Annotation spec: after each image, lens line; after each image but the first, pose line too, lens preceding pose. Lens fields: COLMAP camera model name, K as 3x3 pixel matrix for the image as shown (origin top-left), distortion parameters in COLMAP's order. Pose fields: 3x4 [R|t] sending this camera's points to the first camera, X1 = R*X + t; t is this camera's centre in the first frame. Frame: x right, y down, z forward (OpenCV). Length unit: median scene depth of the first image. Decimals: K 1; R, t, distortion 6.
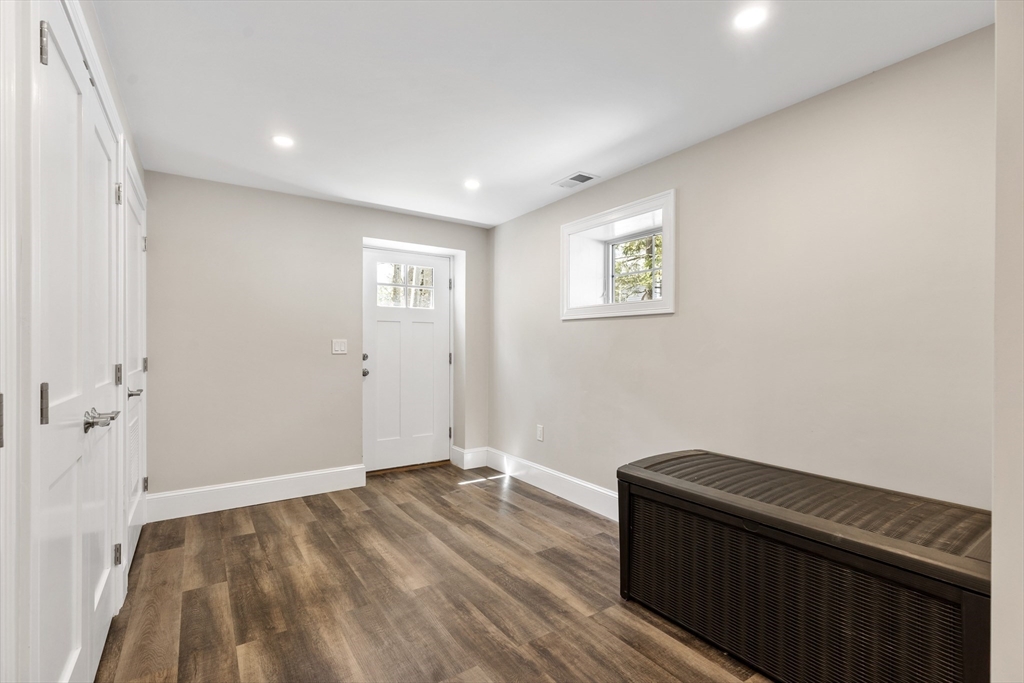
lens RADIAL K [[467.2, 0, 514.5], [0, 467.2, 343.9], [0, 0, 1]] dist [0.001632, 0.000462]
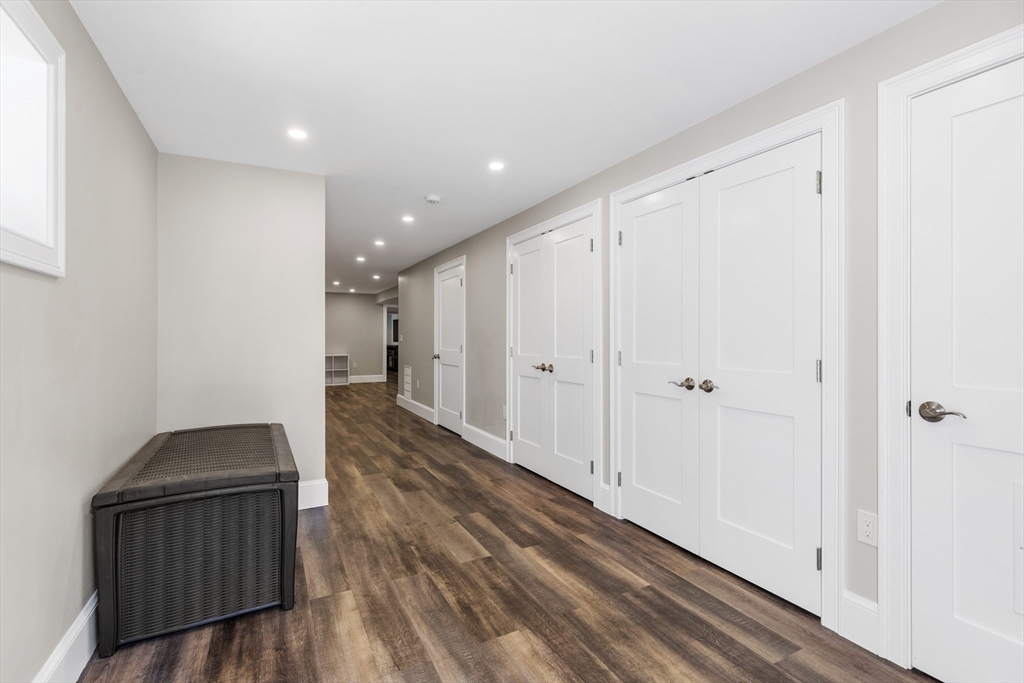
lens RADIAL K [[467.2, 0, 511.5], [0, 467.2, 338.3], [0, 0, 1]] dist [0.001632, 0.000462]
pose [[-0.993423, -0.006177, 0.114334, -0.324880], [-0.006116, 0.999981, 0.000879, 0.001538], [-0.114337, 0.000174, -0.993442, 1.992321]]
